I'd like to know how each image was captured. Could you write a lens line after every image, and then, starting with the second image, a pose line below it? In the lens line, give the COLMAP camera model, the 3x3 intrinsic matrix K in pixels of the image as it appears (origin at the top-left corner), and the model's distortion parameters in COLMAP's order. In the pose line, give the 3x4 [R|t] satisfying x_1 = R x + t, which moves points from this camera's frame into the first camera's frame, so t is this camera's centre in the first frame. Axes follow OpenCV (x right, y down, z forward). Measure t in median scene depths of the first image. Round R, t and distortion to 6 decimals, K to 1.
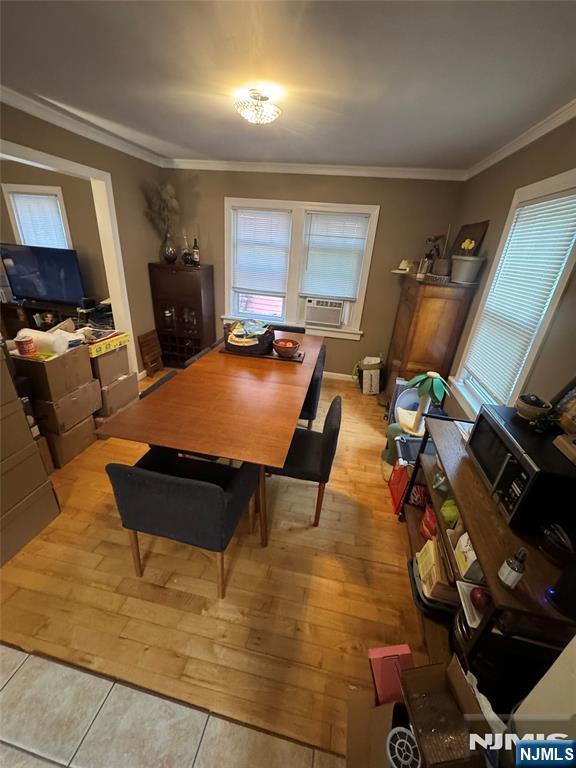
lens RADIAL K [[305.0, 0, 287.2], [0, 305.0, 388.3], [0, 0, 1]] dist [-0.010595, 0.001729]
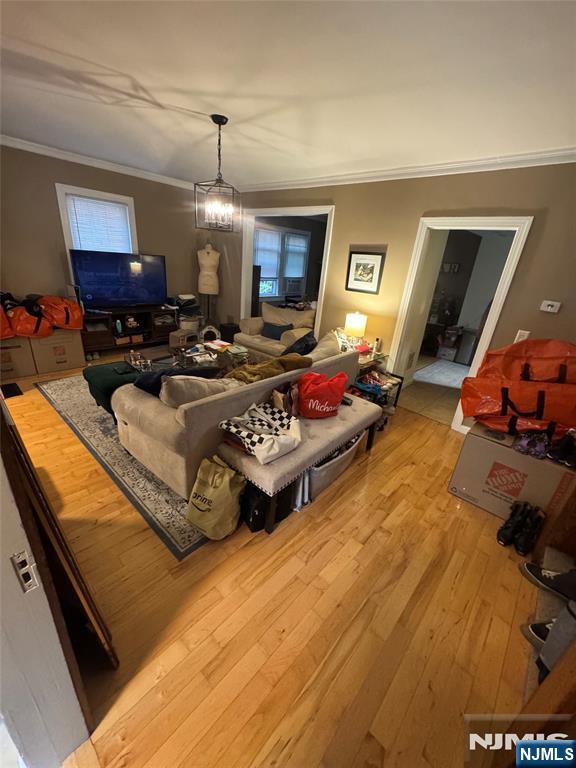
lens RADIAL K [[305.0, 0, 292.2], [0, 305.0, 382.6], [0, 0, 1]] dist [-0.010595, 0.001729]
pose [[0.513149, -0.351866, 0.782859, -1.535942], [0.316602, 0.925383, 0.208399, -0.092400], [-0.797773, 0.140915, 0.586260, -0.008459]]
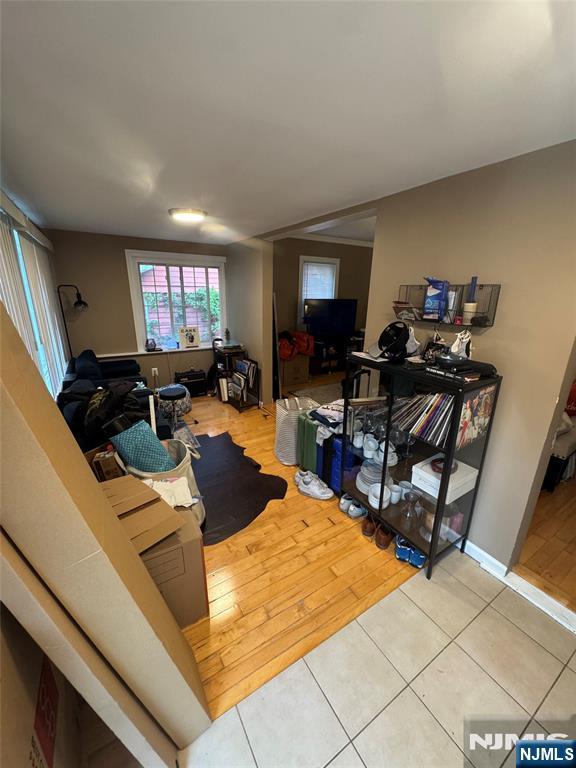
lens RADIAL K [[305.0, 0, 287.4], [0, 305.0, 383.7], [0, 0, 1]] dist [-0.010595, 0.001729]
pose [[0.733270, -0.254943, 0.630333, -2.007155], [0.314460, 0.949099, 0.018057, -0.194855], [-0.602852, 0.184974, 0.776115, 0.116595]]
